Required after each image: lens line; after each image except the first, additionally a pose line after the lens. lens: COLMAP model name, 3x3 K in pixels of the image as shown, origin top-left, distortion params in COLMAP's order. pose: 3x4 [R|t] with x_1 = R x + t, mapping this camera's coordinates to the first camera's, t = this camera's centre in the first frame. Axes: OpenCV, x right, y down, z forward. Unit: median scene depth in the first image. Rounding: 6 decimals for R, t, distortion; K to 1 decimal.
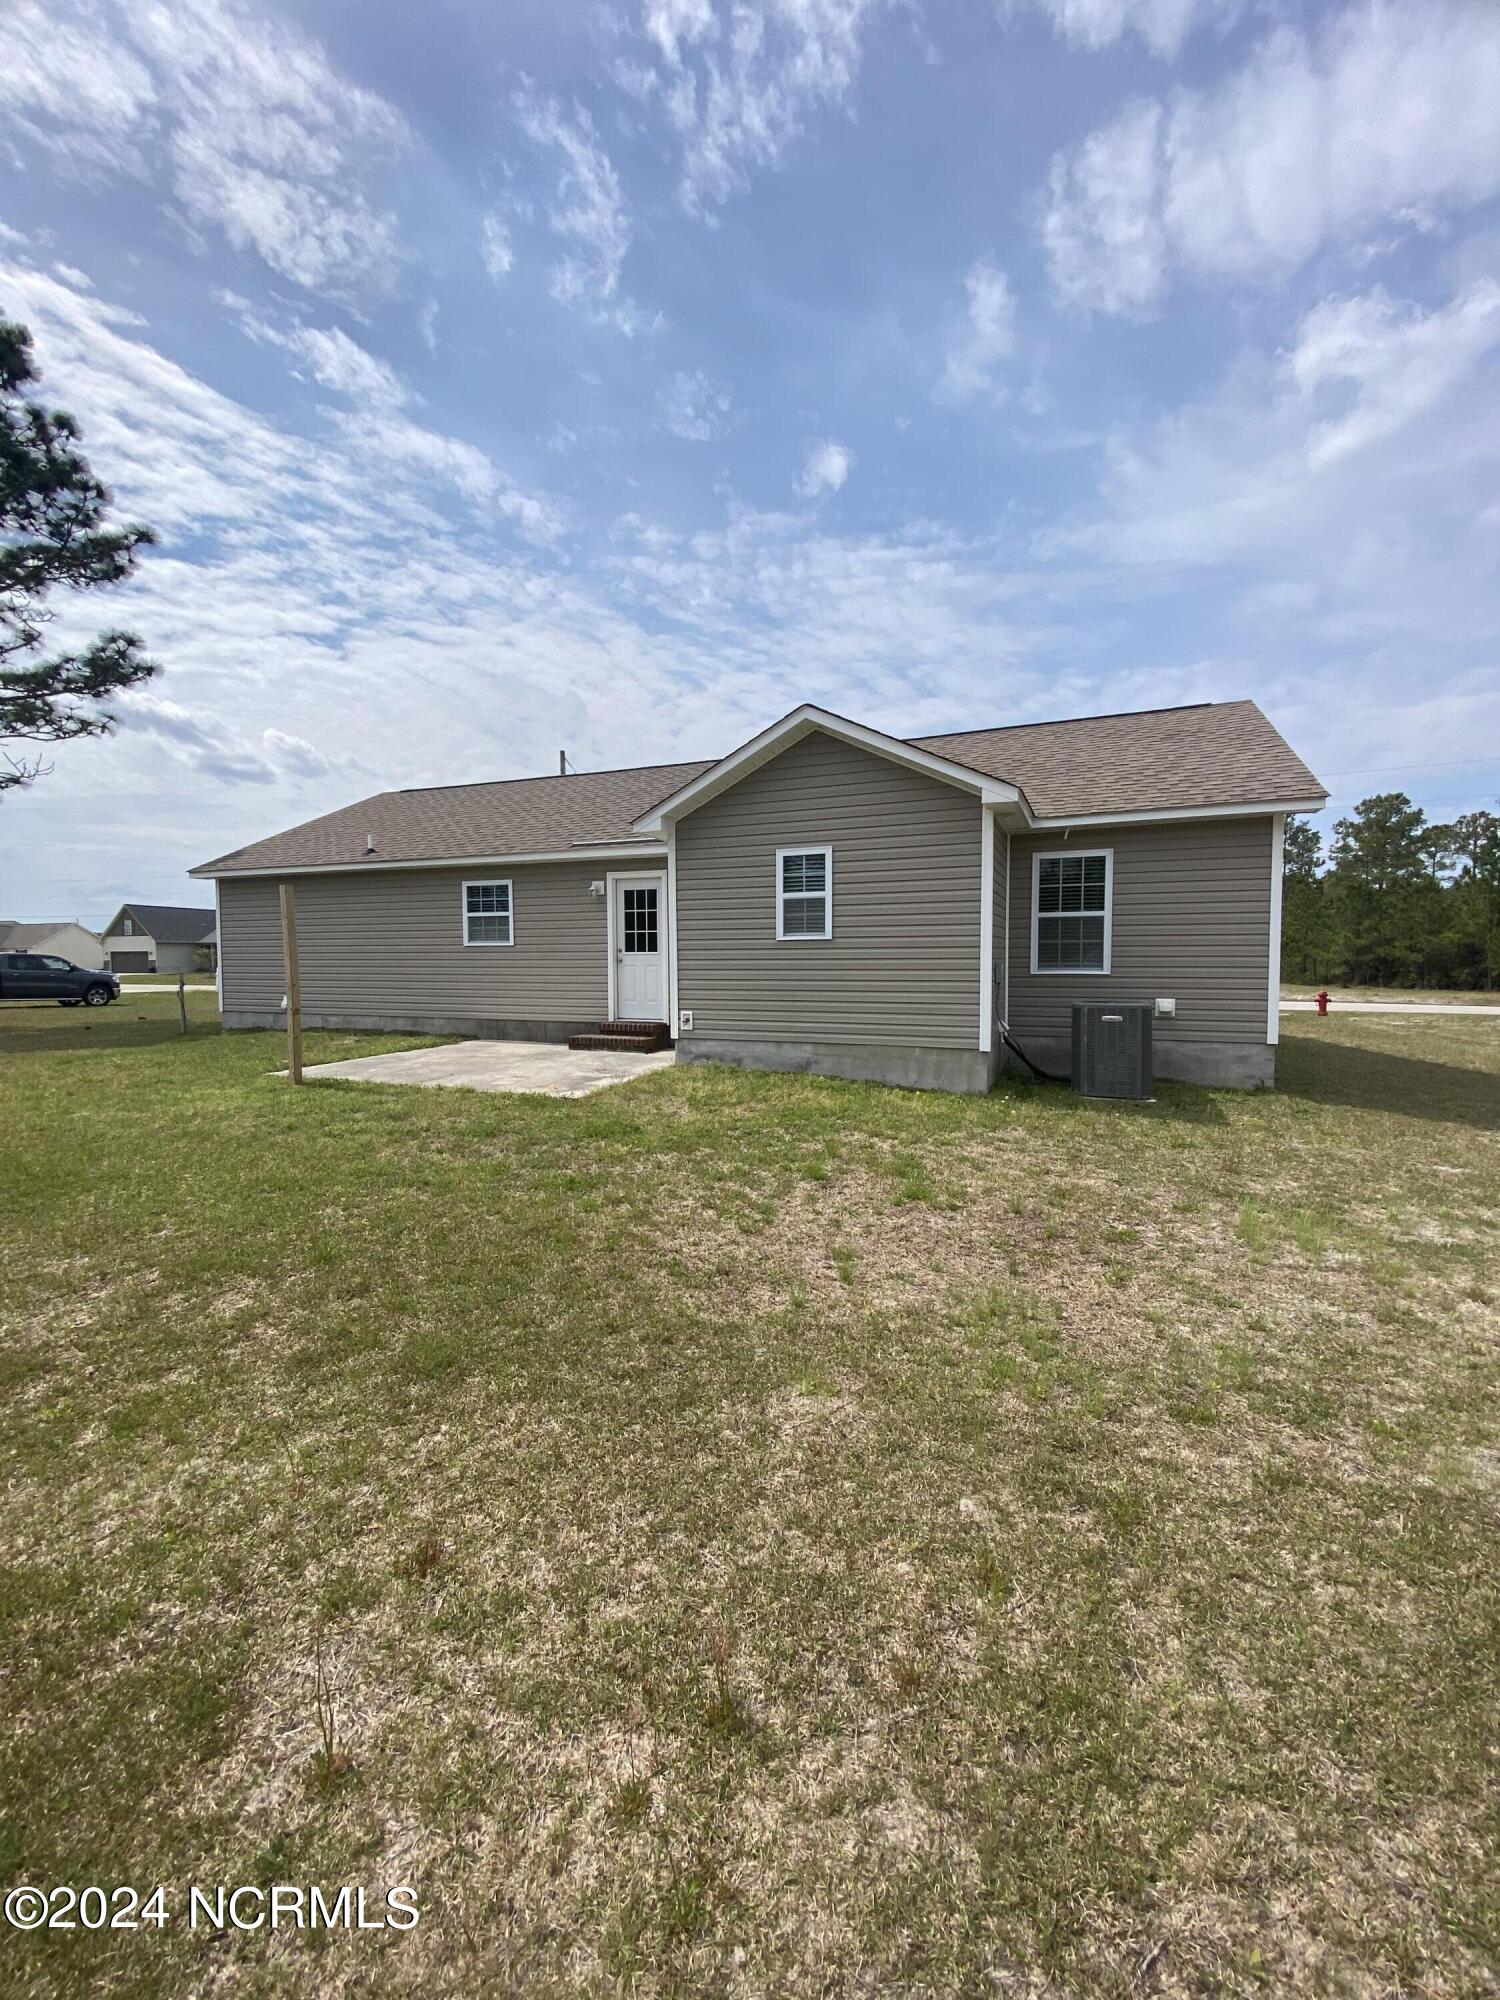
lens RADIAL K [[841.3, 0, 680.0], [0, 841.3, 993.0], [0, 0, 1]] dist [-0.001726, -0.020845]
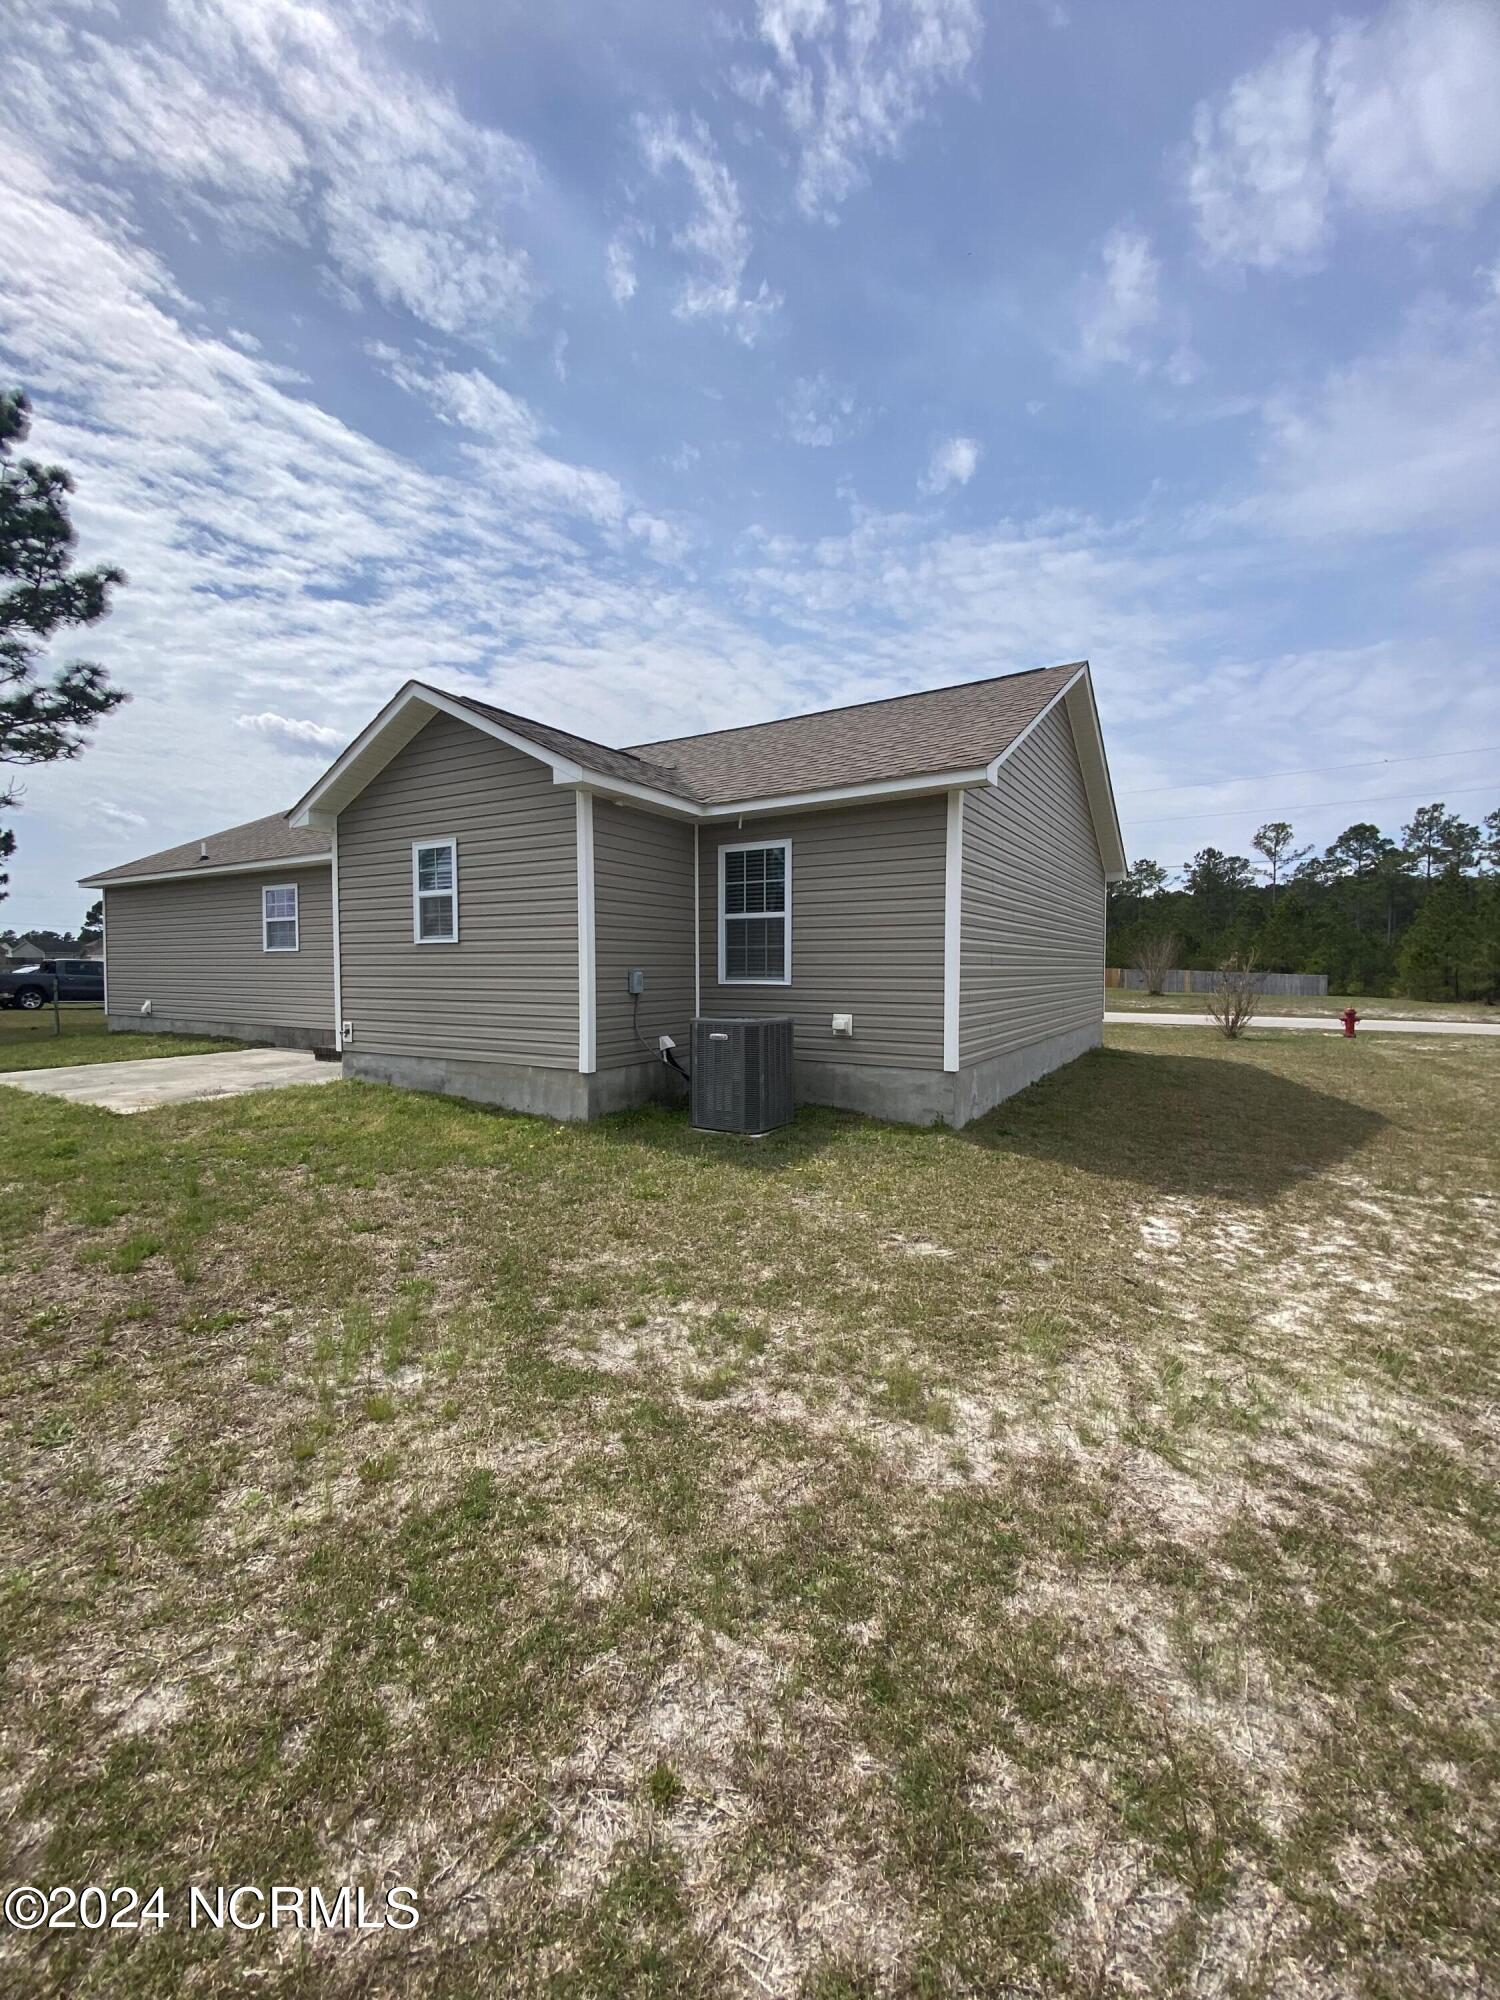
lens RADIAL K [[819.3, 0, 755.7], [0, 819.3, 1007.9], [0, 0, 1]] dist [0.001556, -0.017889]
pose [[0.987781, 0.010702, -0.155479, 0.106184], [-0.009641, 0.999925, 0.007582, -0.000837], [0.155548, -0.005990, 0.987810, 0.029365]]
